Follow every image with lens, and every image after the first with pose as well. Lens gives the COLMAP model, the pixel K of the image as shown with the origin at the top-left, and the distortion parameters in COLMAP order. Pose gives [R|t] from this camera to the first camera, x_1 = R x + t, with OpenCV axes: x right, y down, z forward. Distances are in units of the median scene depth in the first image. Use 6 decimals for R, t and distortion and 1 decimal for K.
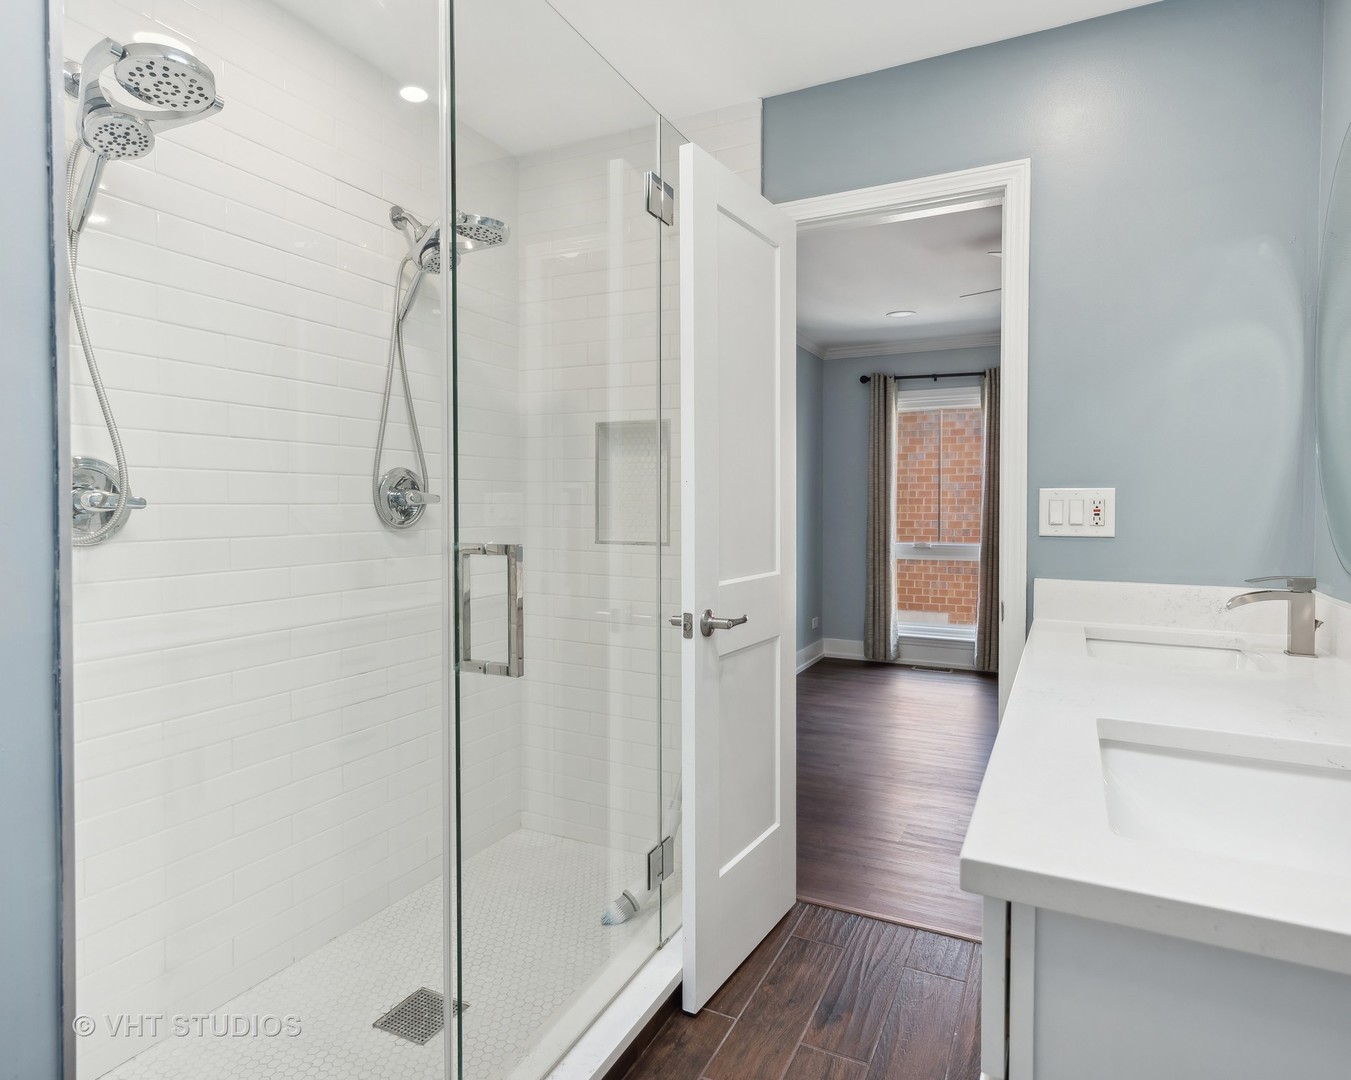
lens RADIAL K [[756.3, 0, 674.7], [0, 756.3, 515.8], [0, 0, 1]] dist [-0.000379, -0.001026]
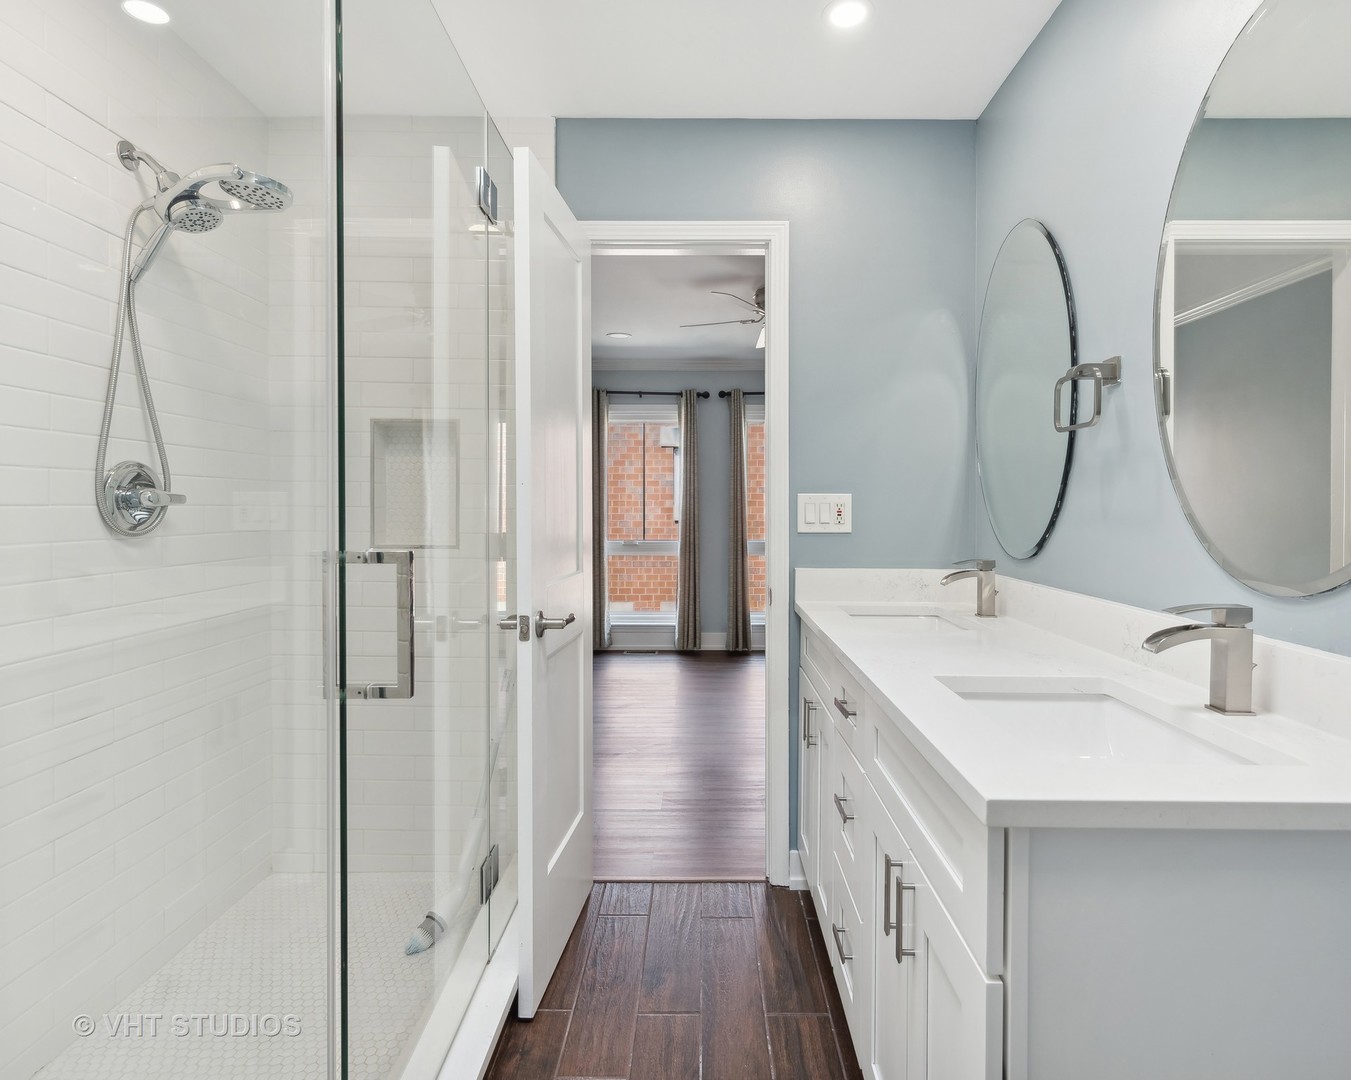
lens RADIAL K [[707.4, 0, 681.9], [0, 707.4, 509.3], [0, 0, 1]] dist [-0.001782, 0.001098]
pose [[0.899826, -0.000676, 0.436248, -0.172542], [0.005211, 0.999944, -0.009199, -0.001606], [-0.436218, 0.010551, 0.899779, 0.058253]]
